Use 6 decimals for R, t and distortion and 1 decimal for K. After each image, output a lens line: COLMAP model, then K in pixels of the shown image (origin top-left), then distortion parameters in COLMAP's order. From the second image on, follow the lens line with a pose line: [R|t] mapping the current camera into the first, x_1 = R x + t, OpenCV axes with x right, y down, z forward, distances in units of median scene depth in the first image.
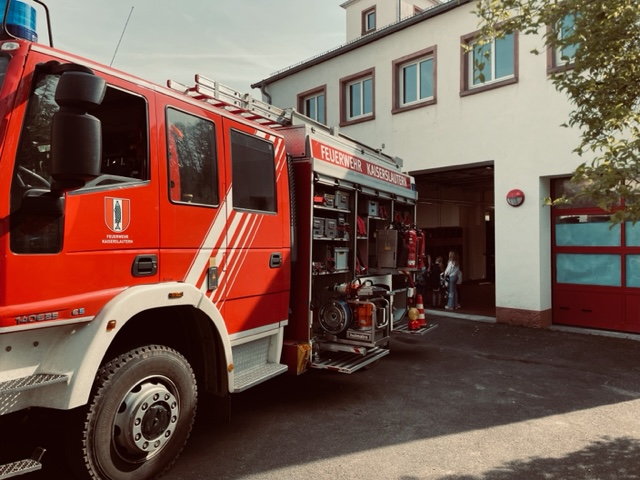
lens RADIAL K [[492.3, 0, 319.9], [0, 492.3, 242.4], [0, 0, 1]] dist [0.087154, -0.111174]
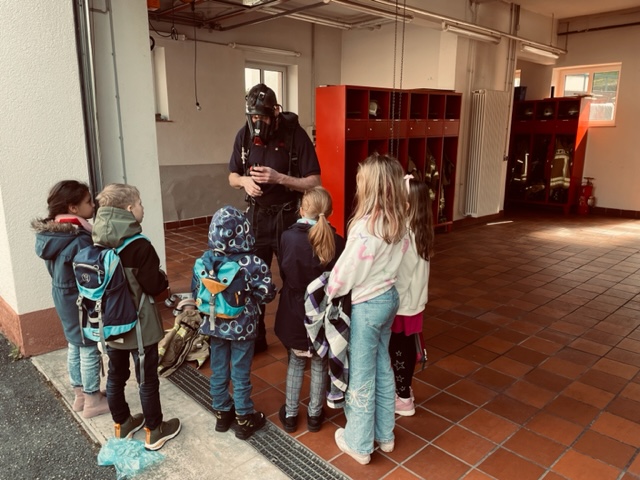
lens RADIAL K [[492.3, 0, 320.1], [0, 492.3, 241.5], [0, 0, 1]] dist [0.087154, -0.111174]
pose [[0.999956, 0.009369, -0.000549, 0.247762], [-0.009057, 0.978653, 0.205321, 0.009616], [0.002461, -0.205307, 0.978694, 0.821444]]
